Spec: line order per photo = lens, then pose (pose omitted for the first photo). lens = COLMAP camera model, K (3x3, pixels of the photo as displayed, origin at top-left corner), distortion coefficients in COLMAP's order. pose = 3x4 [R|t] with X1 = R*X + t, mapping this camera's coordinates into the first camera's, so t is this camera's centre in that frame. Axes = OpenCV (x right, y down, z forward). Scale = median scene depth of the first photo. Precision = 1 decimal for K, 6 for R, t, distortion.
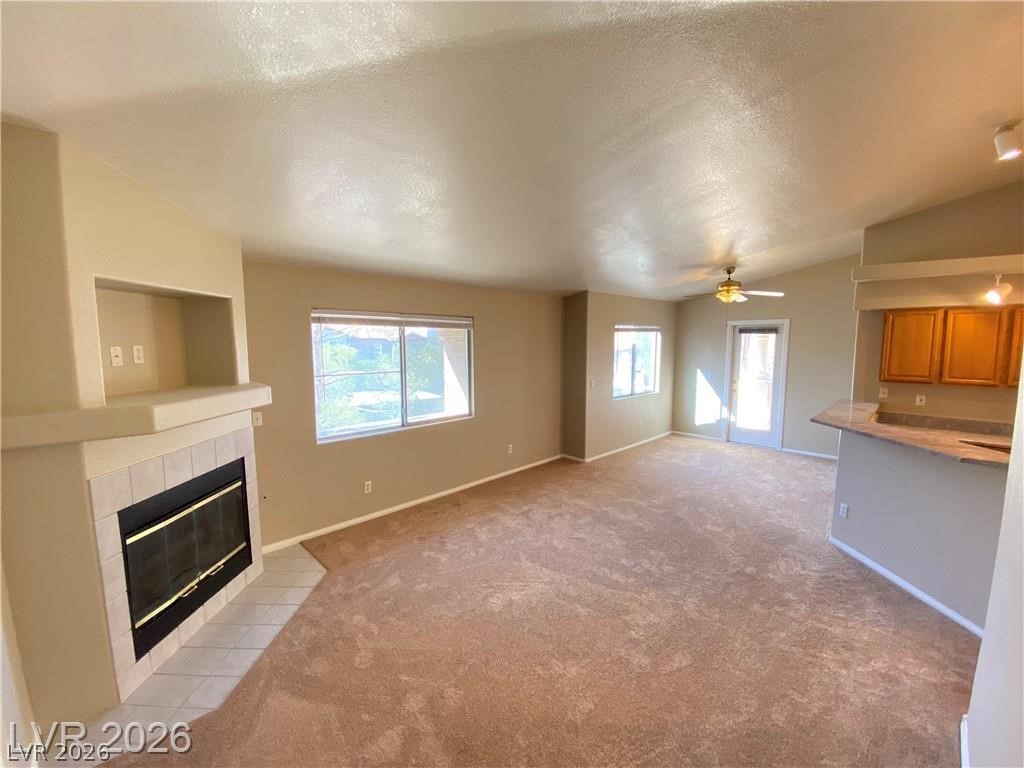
lens RADIAL K [[412.2, 0, 506.3], [0, 412.2, 383.3], [0, 0, 1]] dist [0.039046, -0.028659]
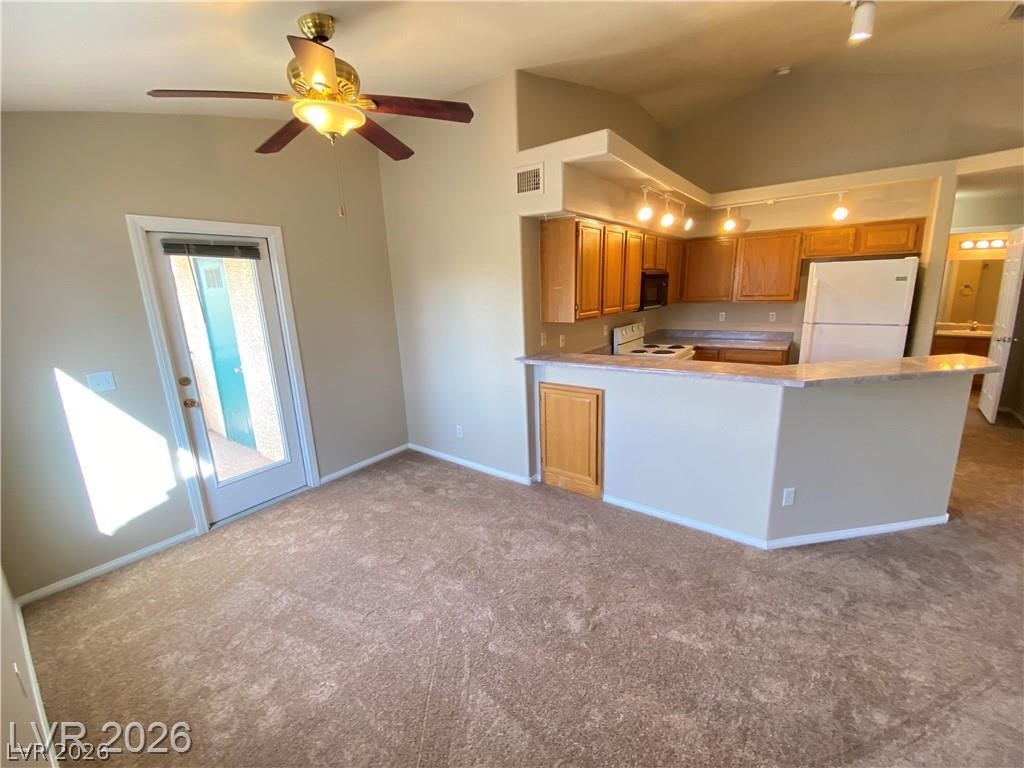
lens RADIAL K [[415.7, 0, 509.6], [0, 415.7, 382.2], [0, 0, 1]] dist [0.018638, -0.019364]
pose [[-0.156204, -0.216118, 0.963791, 0.180088], [0.134255, 0.962067, 0.237491, -0.081715], [-0.978558, 0.166491, -0.121264, 1.106962]]
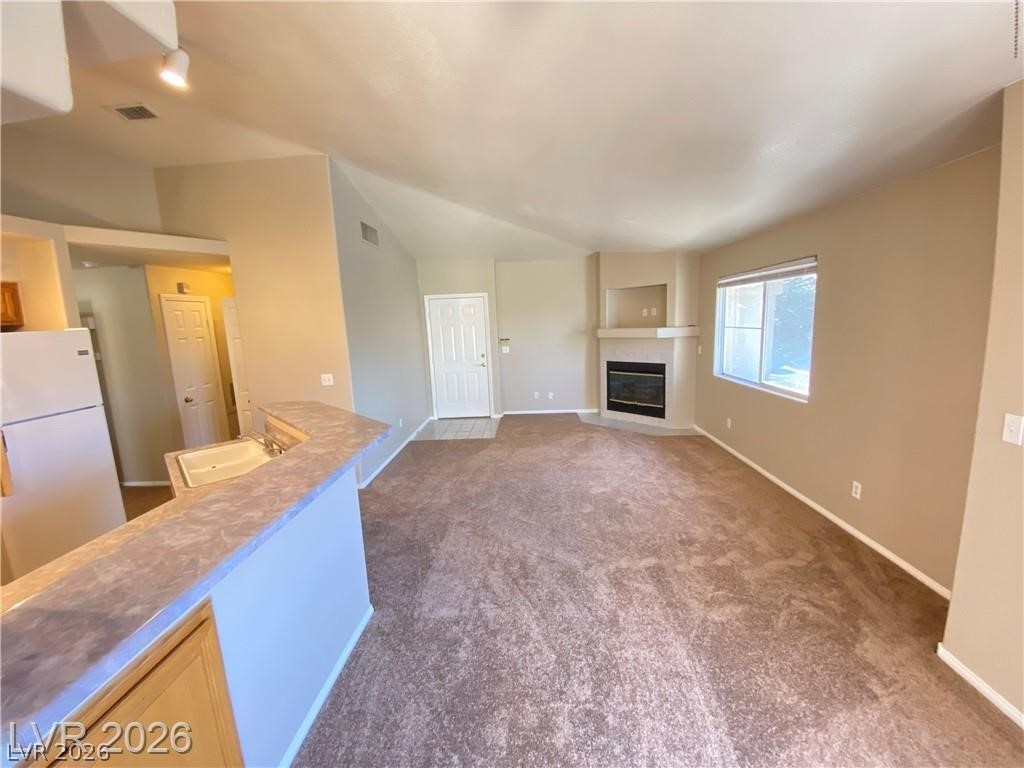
lens RADIAL K [[412.2, 0, 506.3], [0, 412.2, 383.3], [0, 0, 1]] dist [0.039046, -0.028659]
pose [[-0.736928, 0.134955, -0.662363, 0.772163], [-0.023031, 0.974287, 0.224132, -0.098207], [0.675579, 0.180424, -0.714871, 1.183421]]
